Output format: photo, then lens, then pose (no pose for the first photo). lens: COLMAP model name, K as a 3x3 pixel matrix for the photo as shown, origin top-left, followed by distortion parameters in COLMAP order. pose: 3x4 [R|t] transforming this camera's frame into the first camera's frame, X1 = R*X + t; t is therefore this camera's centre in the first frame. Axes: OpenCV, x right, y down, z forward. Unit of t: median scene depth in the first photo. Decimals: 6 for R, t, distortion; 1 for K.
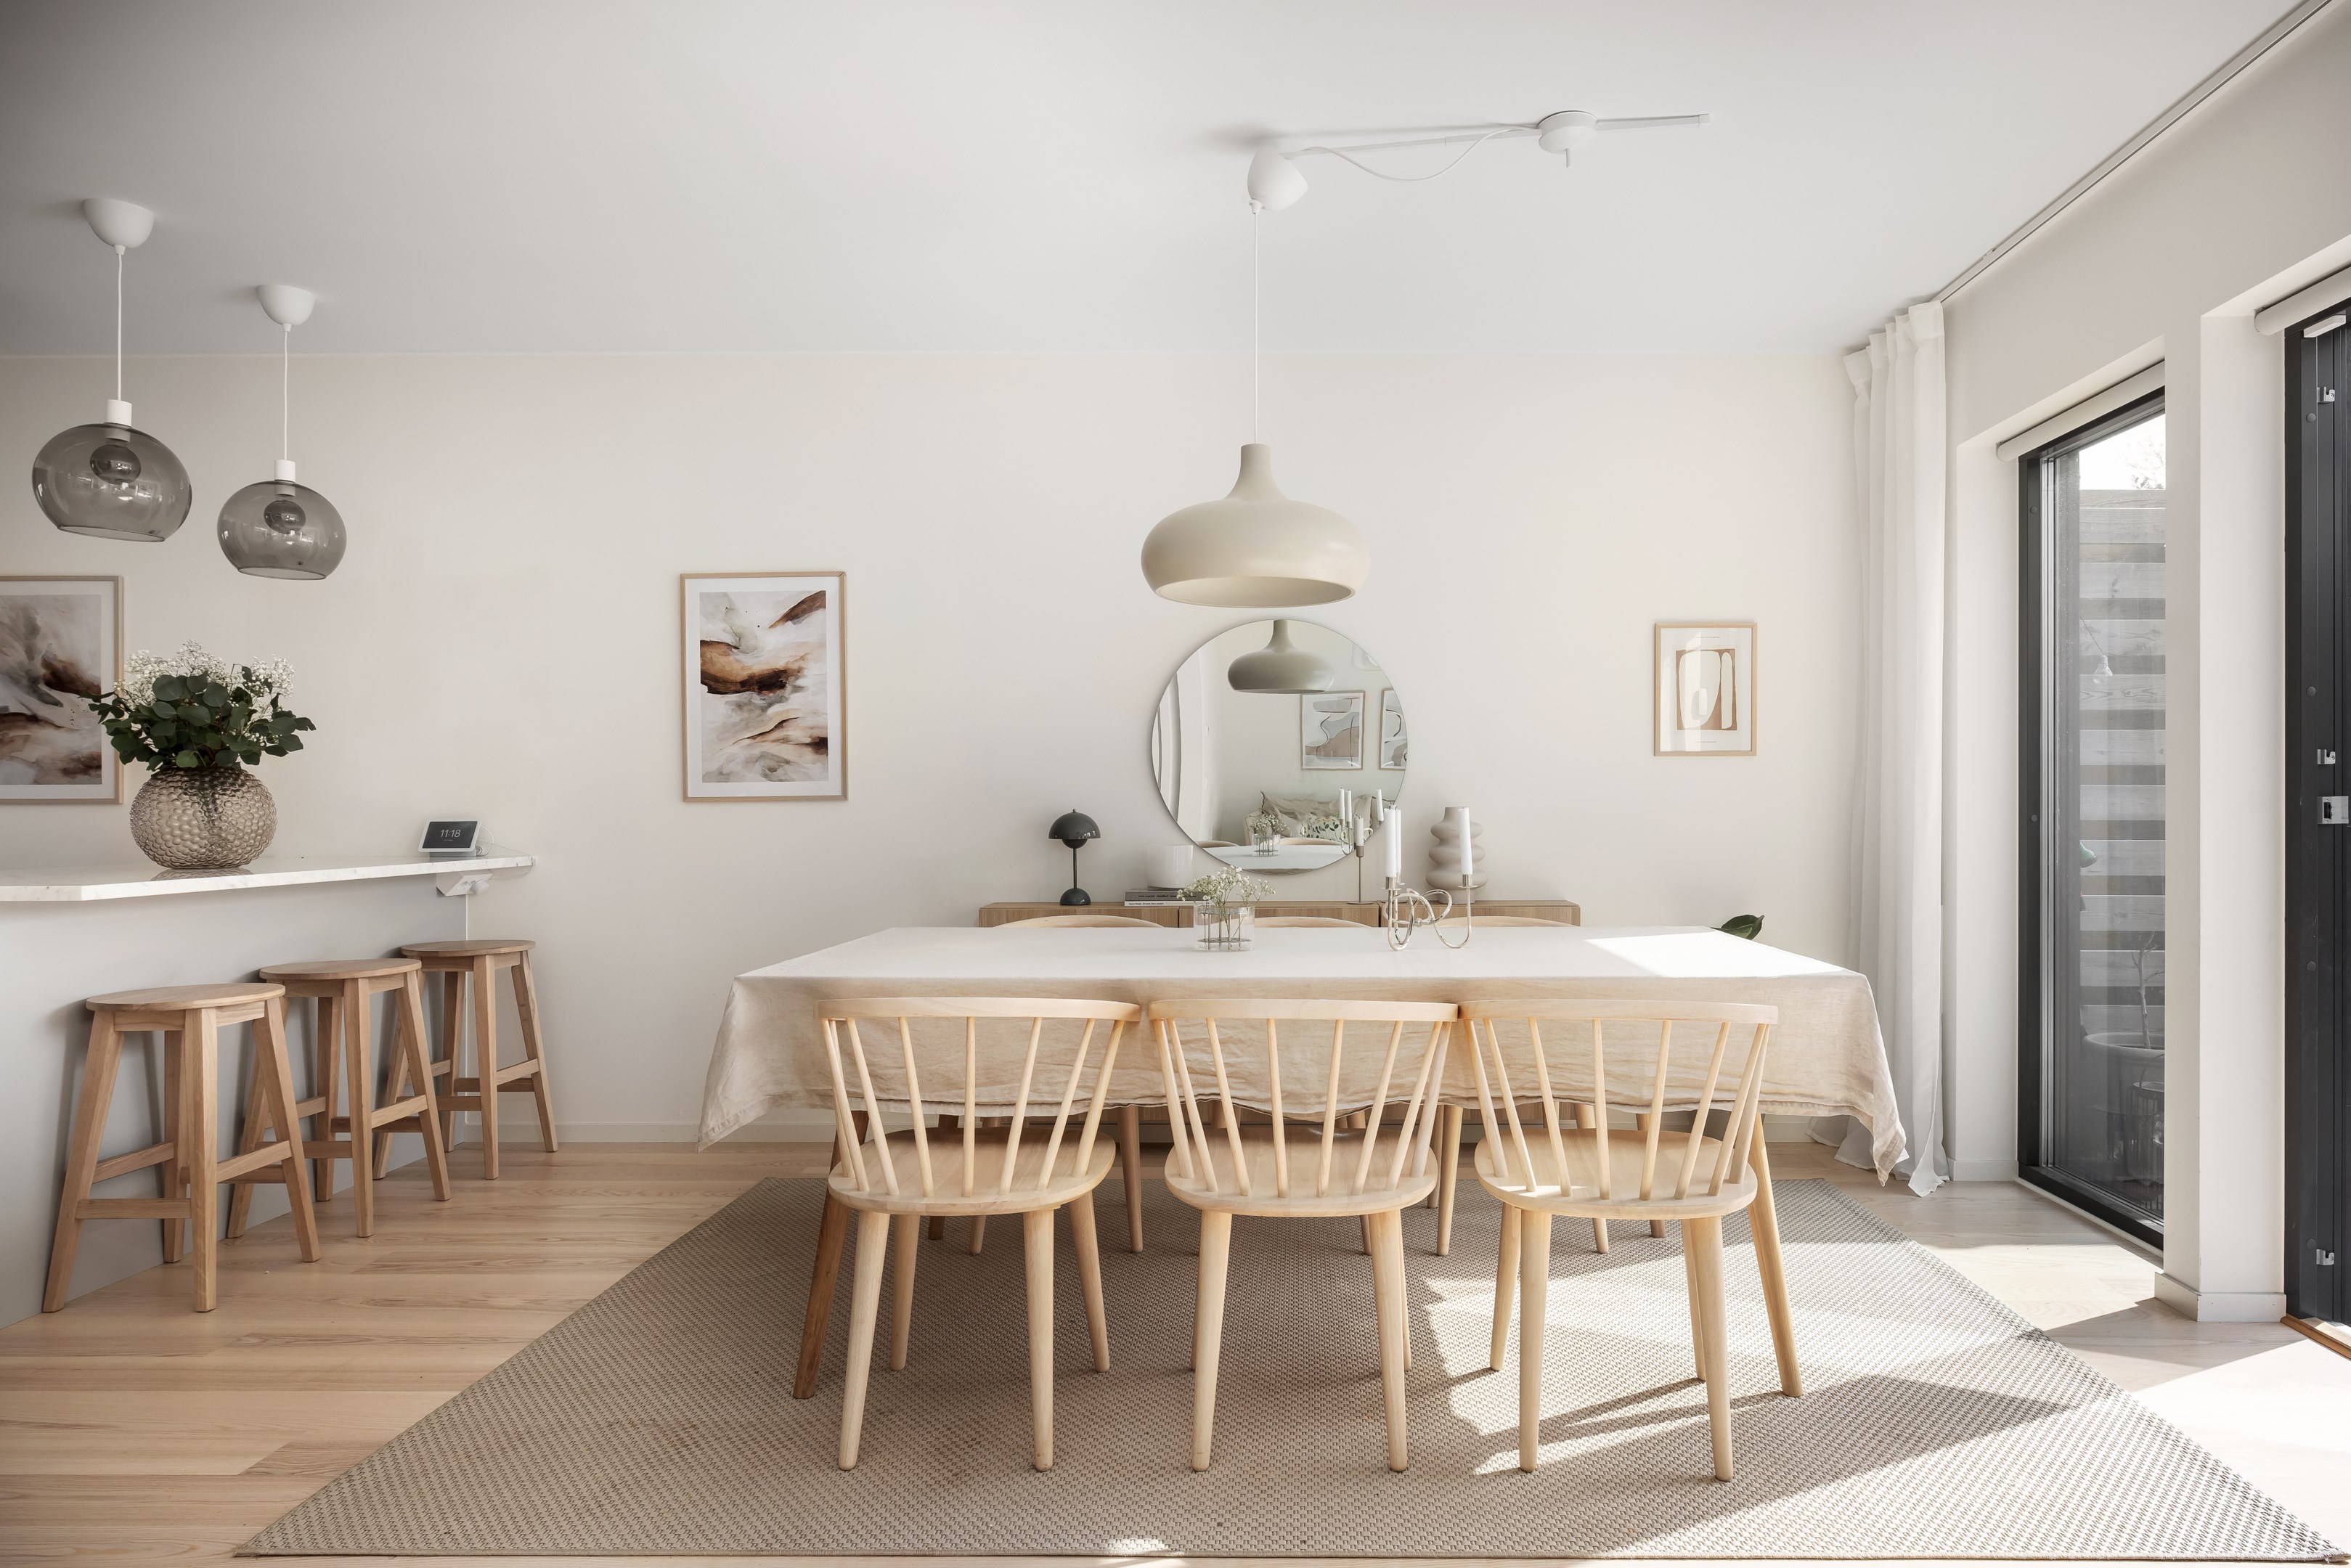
lens RADIAL K [[1465.1, 0, 1177.3], [0, 1465.1, 804.2], [0, 0, 1]] dist [-0.002092, -0.000897]
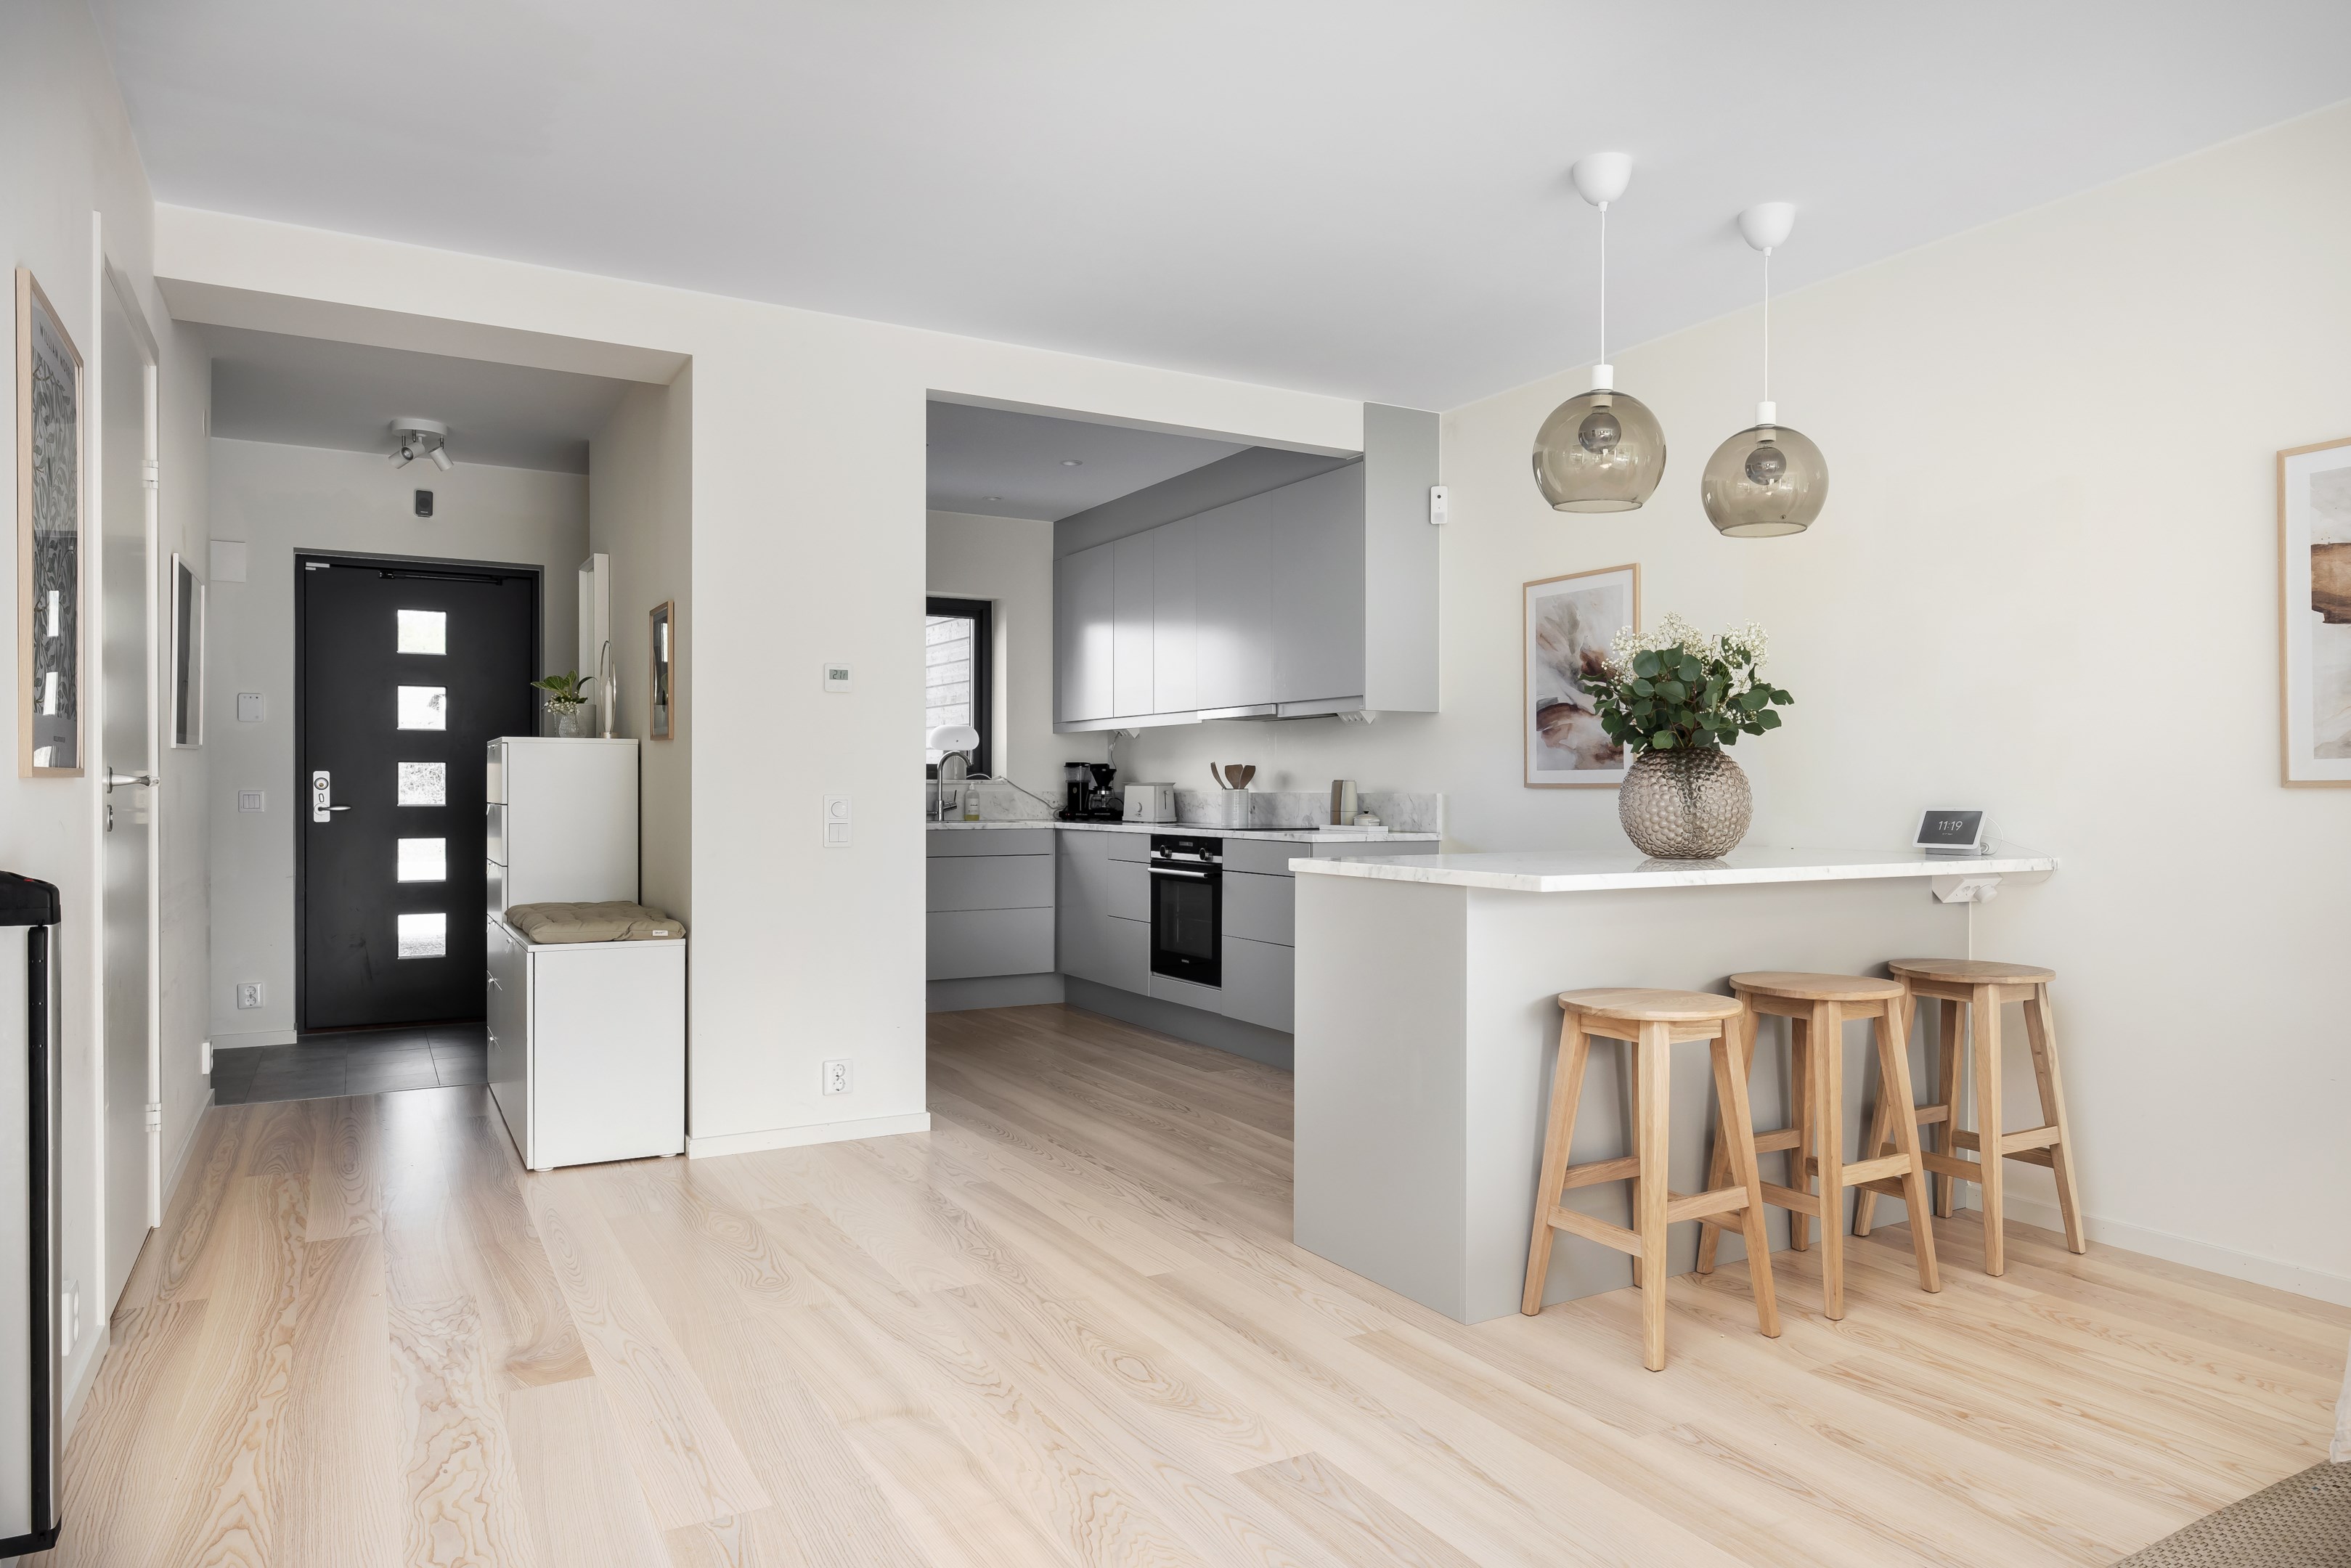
lens RADIAL K [[1608.4, 0, 1175.5], [0, 1608.4, 784.0], [0, 0, 1]] dist [-0.008385, -0.001192]
pose [[0.603209, 0.001243, -0.797582, -0.051223], [-0.004211, 0.999990, -0.001626, -0.000007], [0.797572, 0.004339, 0.603208, 0.135945]]
